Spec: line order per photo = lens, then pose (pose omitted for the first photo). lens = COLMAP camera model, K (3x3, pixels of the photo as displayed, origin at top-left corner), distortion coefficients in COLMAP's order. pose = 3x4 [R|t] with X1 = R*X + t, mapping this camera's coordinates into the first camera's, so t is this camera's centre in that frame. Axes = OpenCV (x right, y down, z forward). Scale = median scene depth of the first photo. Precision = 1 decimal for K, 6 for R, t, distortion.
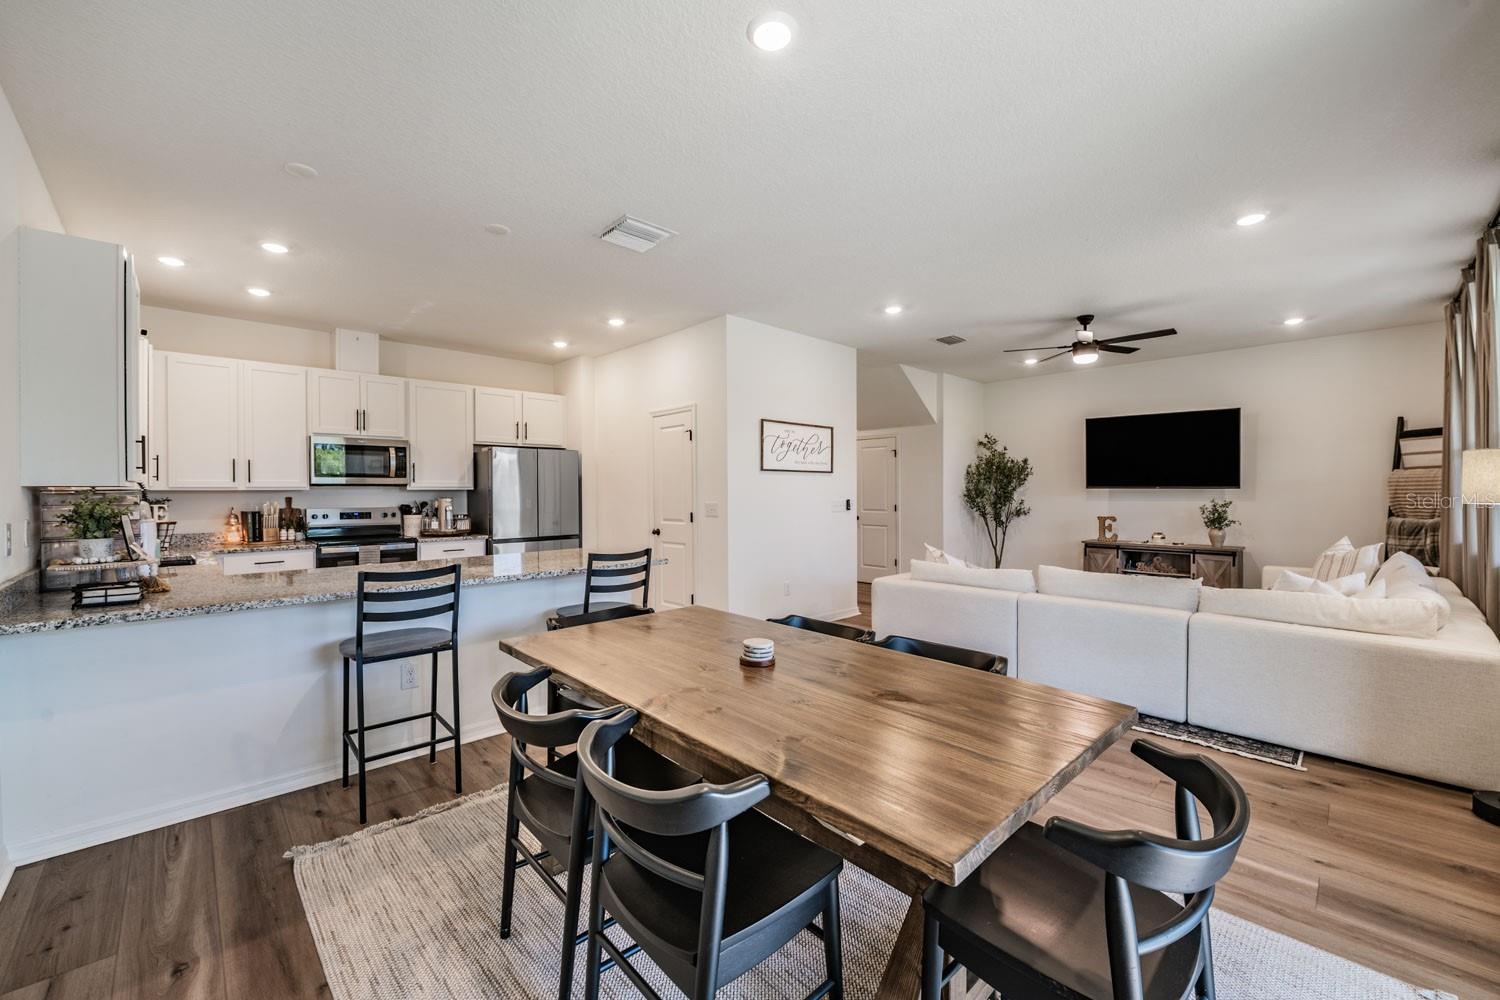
lens RADIAL K [[595.3, 0, 750.0], [0, 595.3, 500.0], [0, 0, 1]] dist [-0.007391, -0.004228]
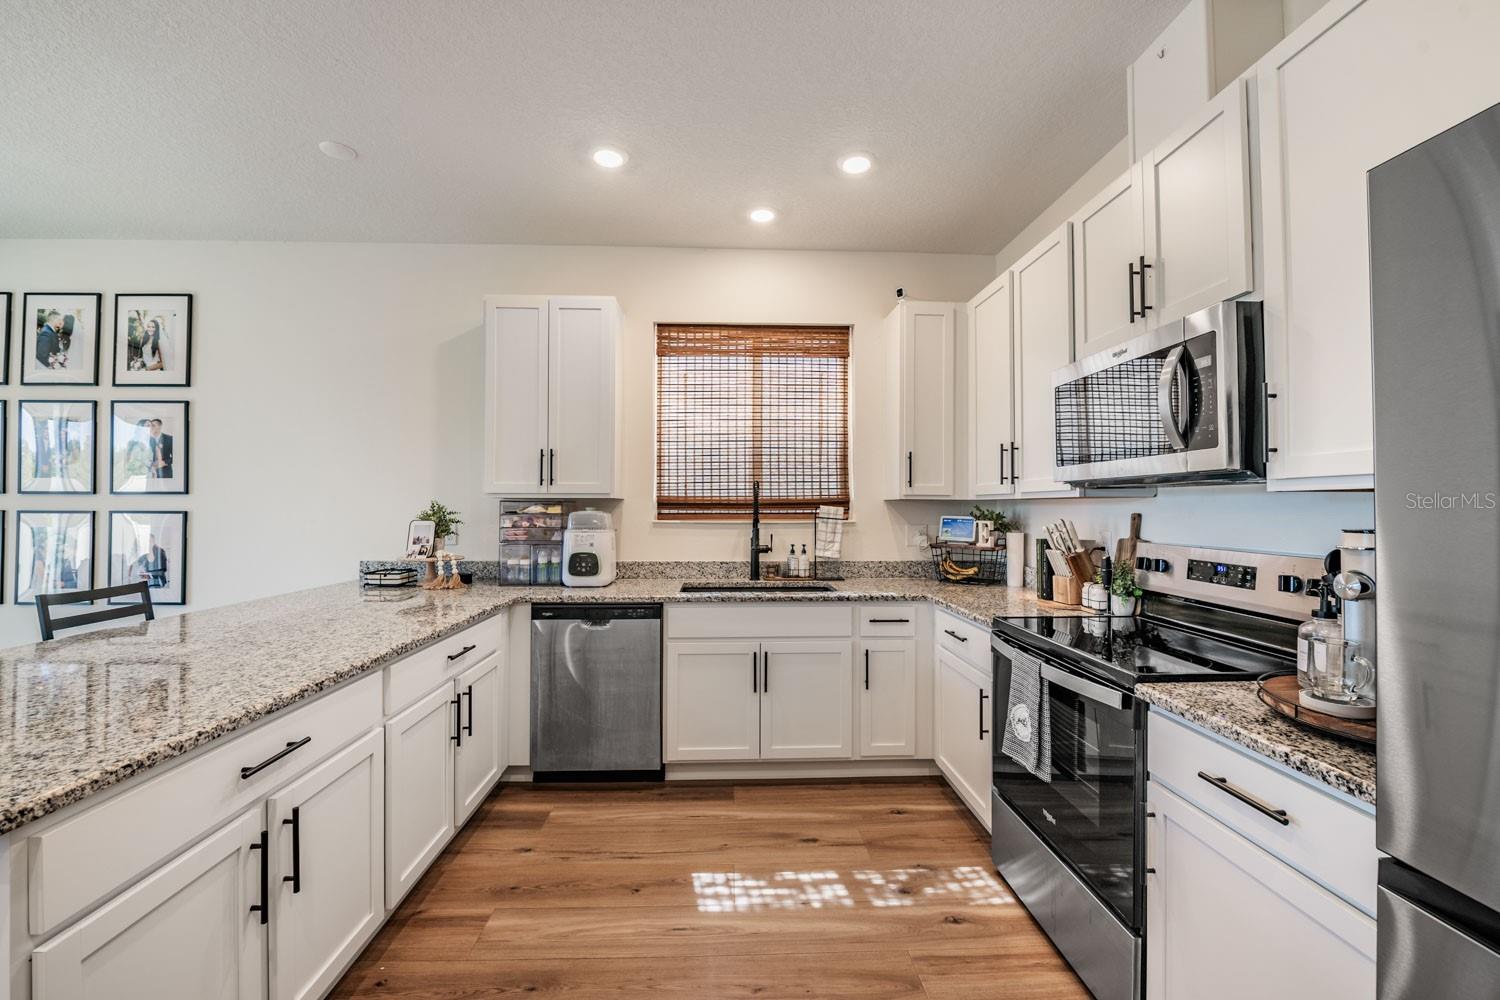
lens RADIAL K [[591.7, 0, 748.6], [0, 591.7, 496.0], [0, 0, 1]] dist [-0.007320, -0.003099]
pose [[-0.660647, -0.009820, -0.750633, -0.241546], [-0.009541, 0.999944, -0.004685, -0.012132], [0.750636, 0.004067, -0.660703, 0.995214]]
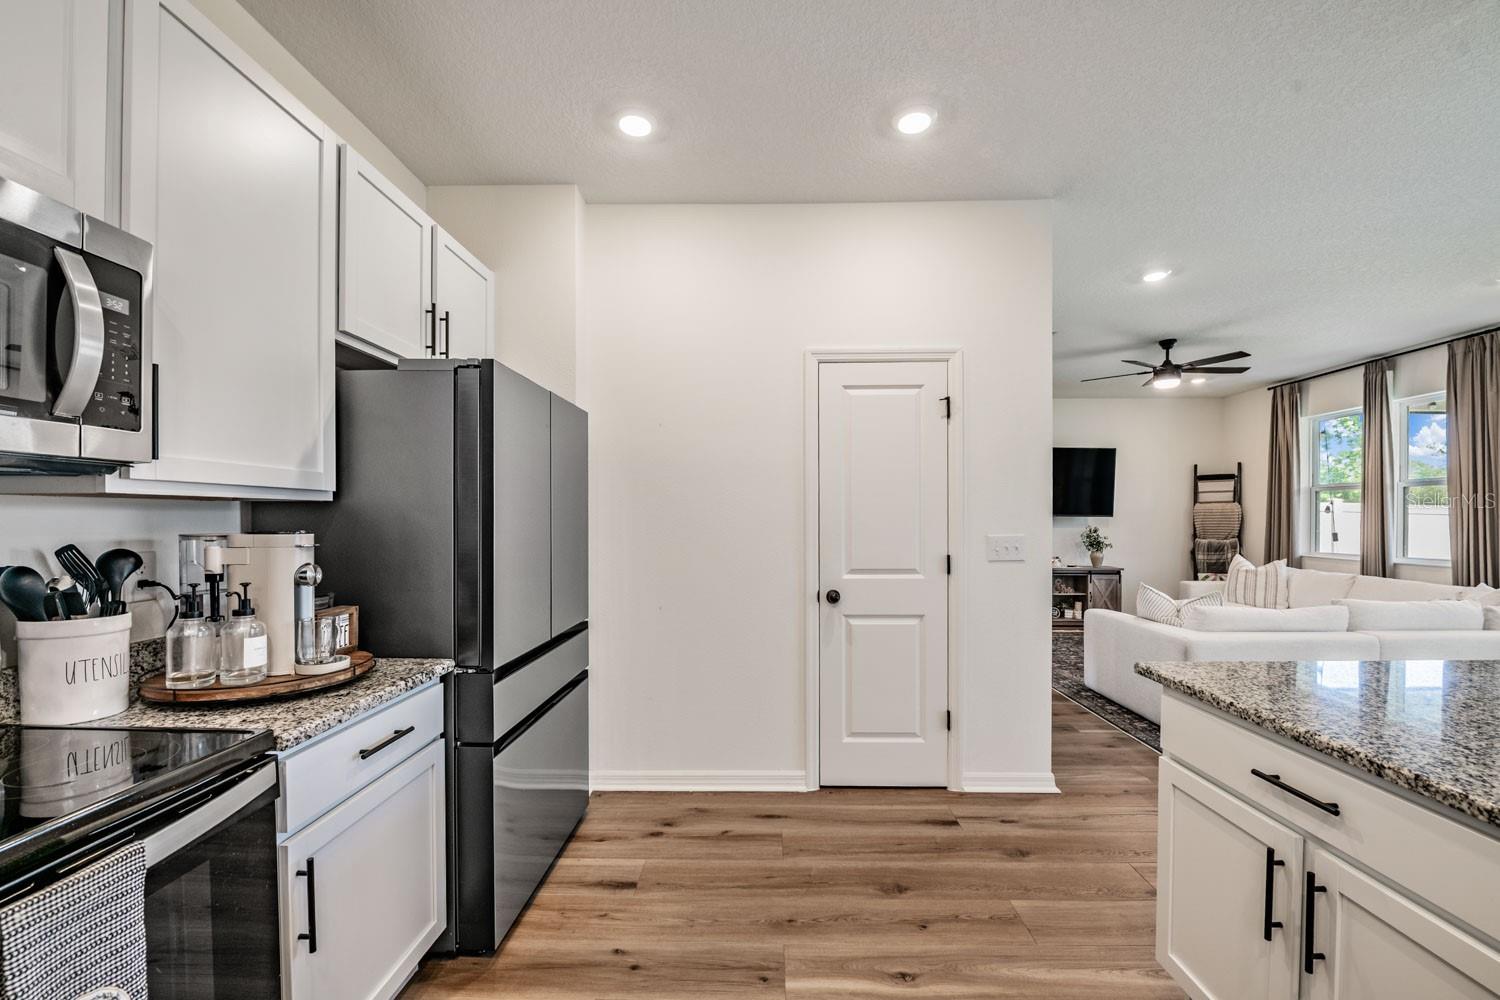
lens RADIAL K [[603.3, 0, 757.8], [0, 603.3, 524.3], [0, 0, 1]] dist [-0.002043, -0.006149]
pose [[0.703922, -0.001723, 0.710275, -0.562969], [0.005789, 0.999978, -0.003310, -0.004852], [-0.710254, 0.006442, 0.703916, 0.703829]]
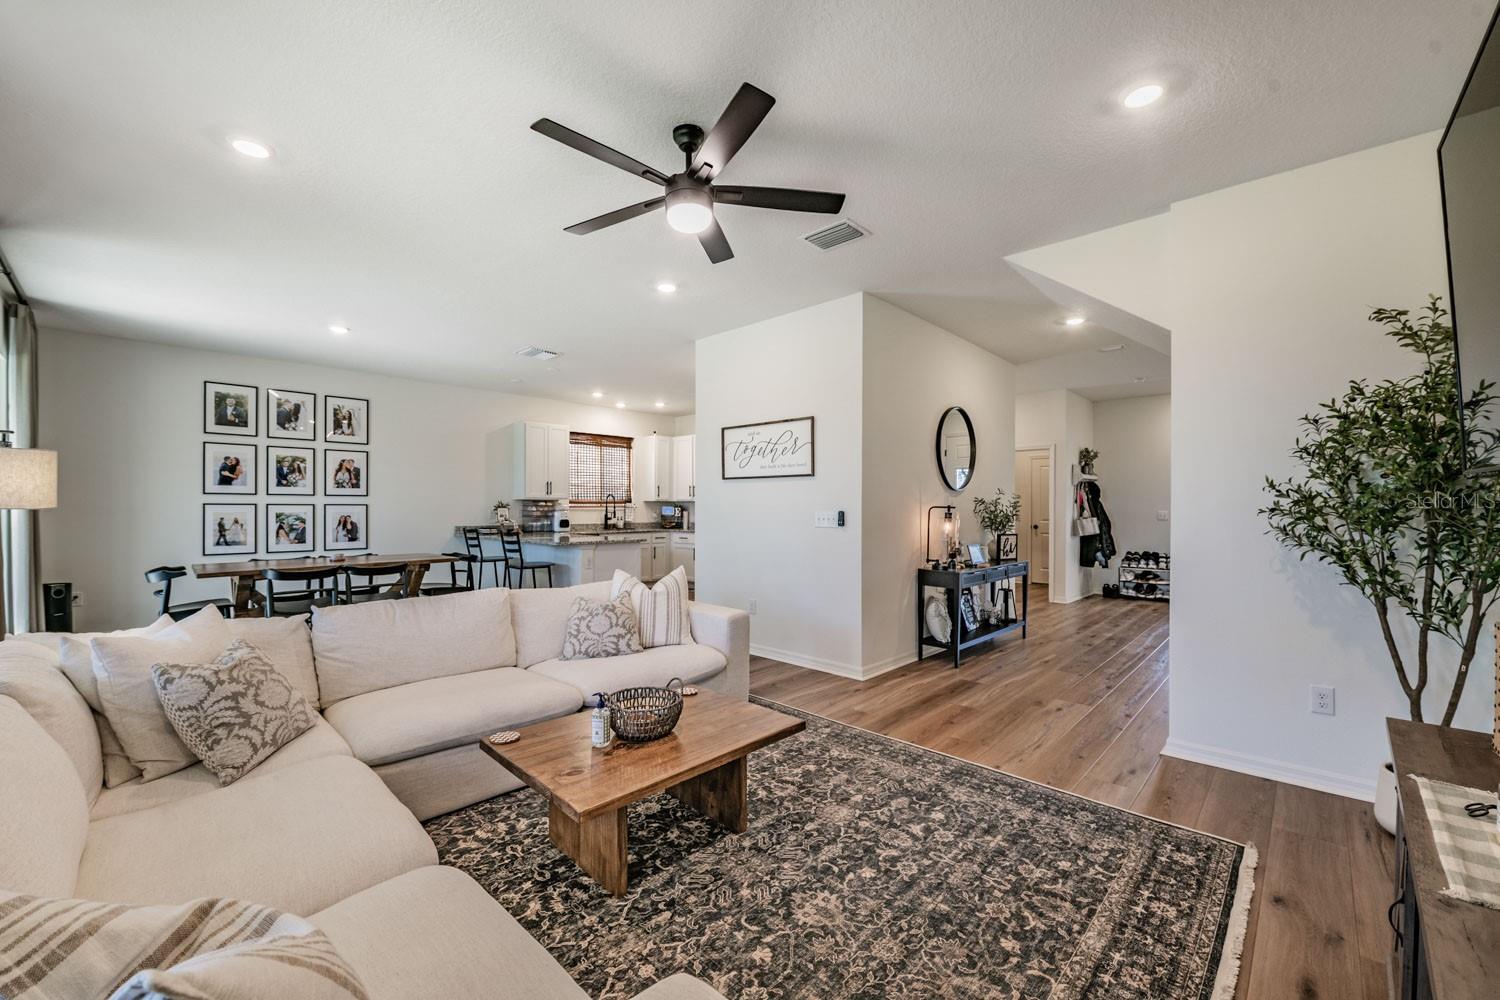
lens RADIAL K [[593.6, 0, 751.3], [0, 593.6, 509.4], [0, 0, 1]] dist [-0.009169, -0.003200]
pose [[0.047124, 0.009456, -0.998844, 0.947511], [-0.016632, 0.999824, 0.008681, -0.007927], [0.998751, 0.016203, 0.047273, 0.929821]]
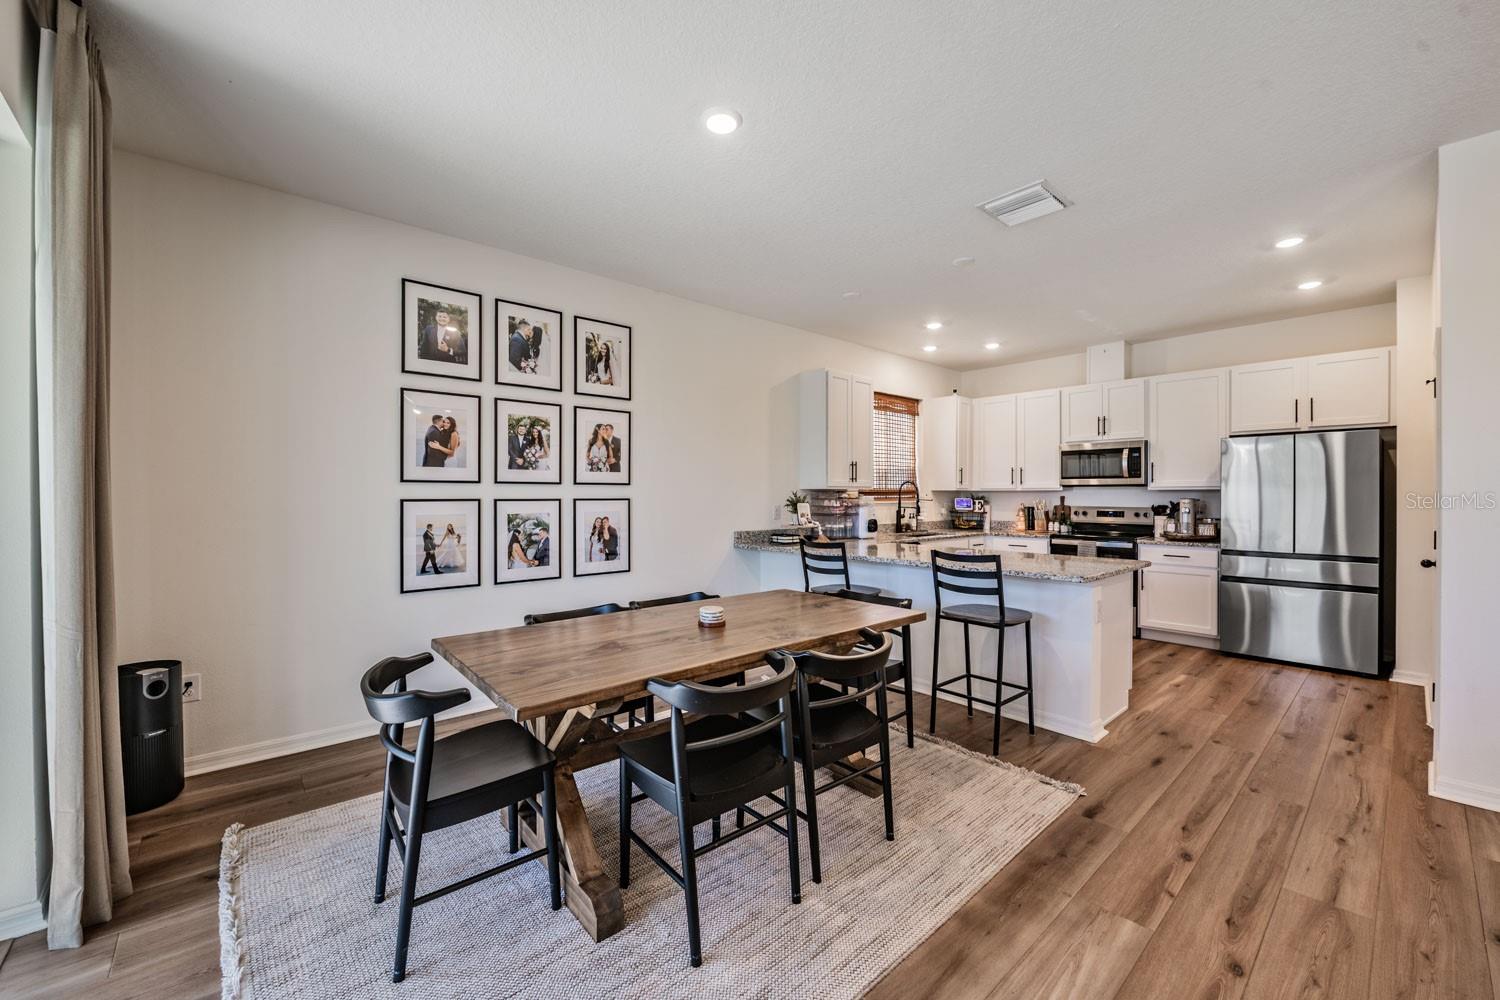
lens RADIAL K [[591.7, 0, 748.6], [0, 591.7, 496.0], [0, 0, 1]] dist [-0.007320, -0.003099]
pose [[-0.043235, 0.008039, -0.999033, 0.428460], [-0.013903, 0.999866, 0.008648, -0.006111], [0.998968, 0.014264, -0.043118, 0.377405]]
